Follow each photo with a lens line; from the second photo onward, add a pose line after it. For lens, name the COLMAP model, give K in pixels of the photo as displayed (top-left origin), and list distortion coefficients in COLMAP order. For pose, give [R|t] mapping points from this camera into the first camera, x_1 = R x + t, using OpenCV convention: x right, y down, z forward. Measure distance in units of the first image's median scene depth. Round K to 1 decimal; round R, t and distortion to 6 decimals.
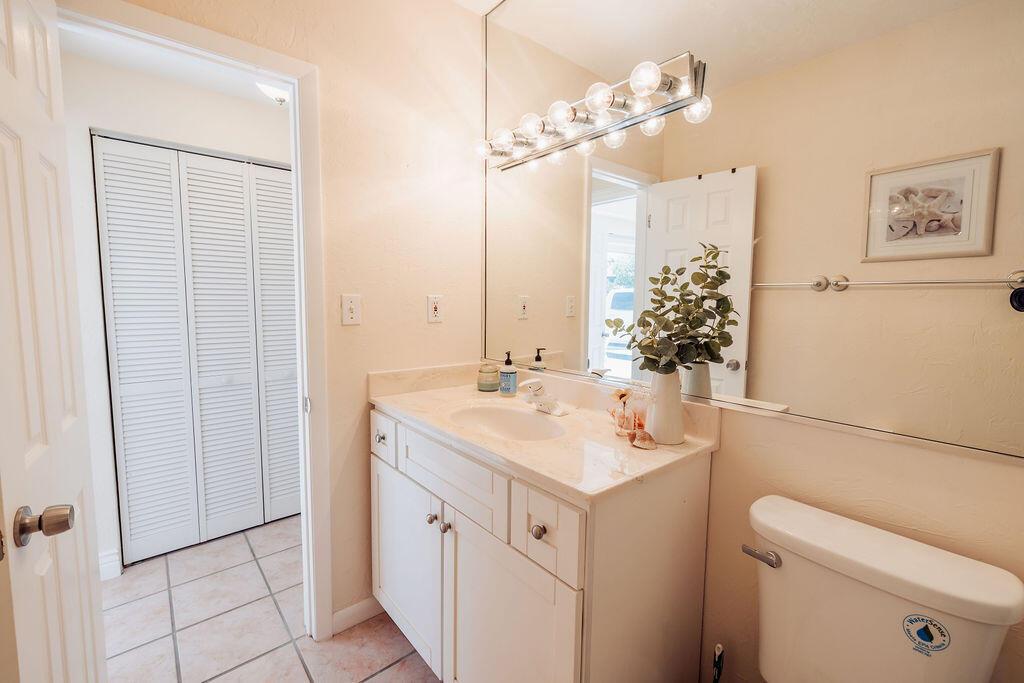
lens RADIAL K [[432.0, 0, 503.0], [0, 432.0, 337.8], [0, 0, 1]] dist [0.000655, 0.000697]
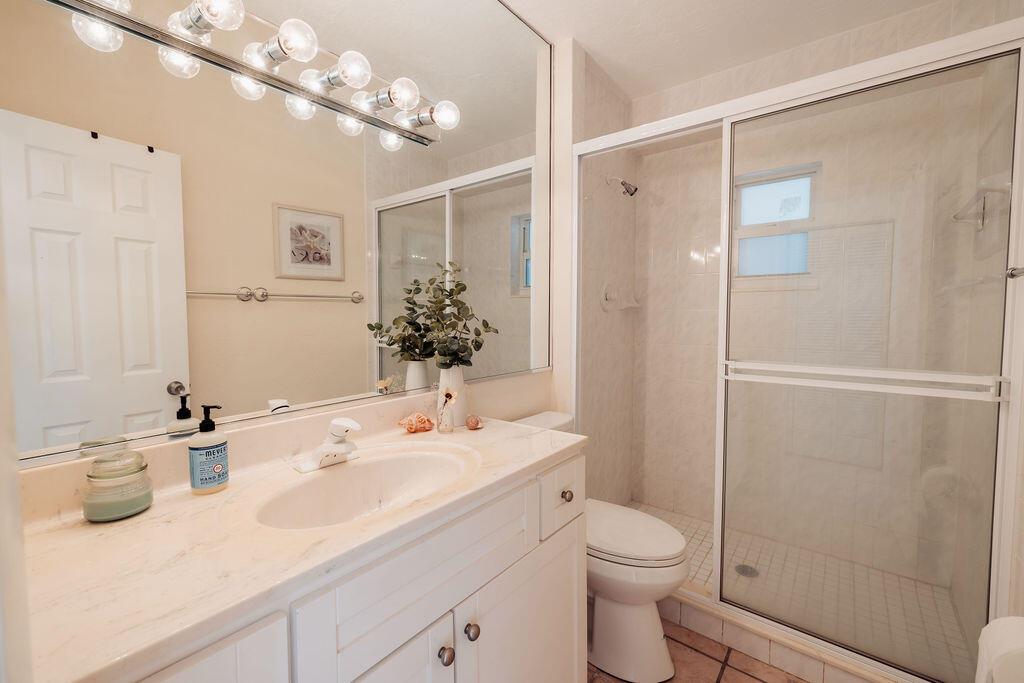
lens RADIAL K [[432.0, 0, 503.6], [0, 432.0, 338.5], [0, 0, 1]] dist [0.000655, 0.000697]
pose [[-0.166271, -0.067122, 0.983793, -0.529597], [0.089608, 0.992524, 0.082863, -0.056243], [-0.982000, 0.101933, -0.159013, 0.664125]]
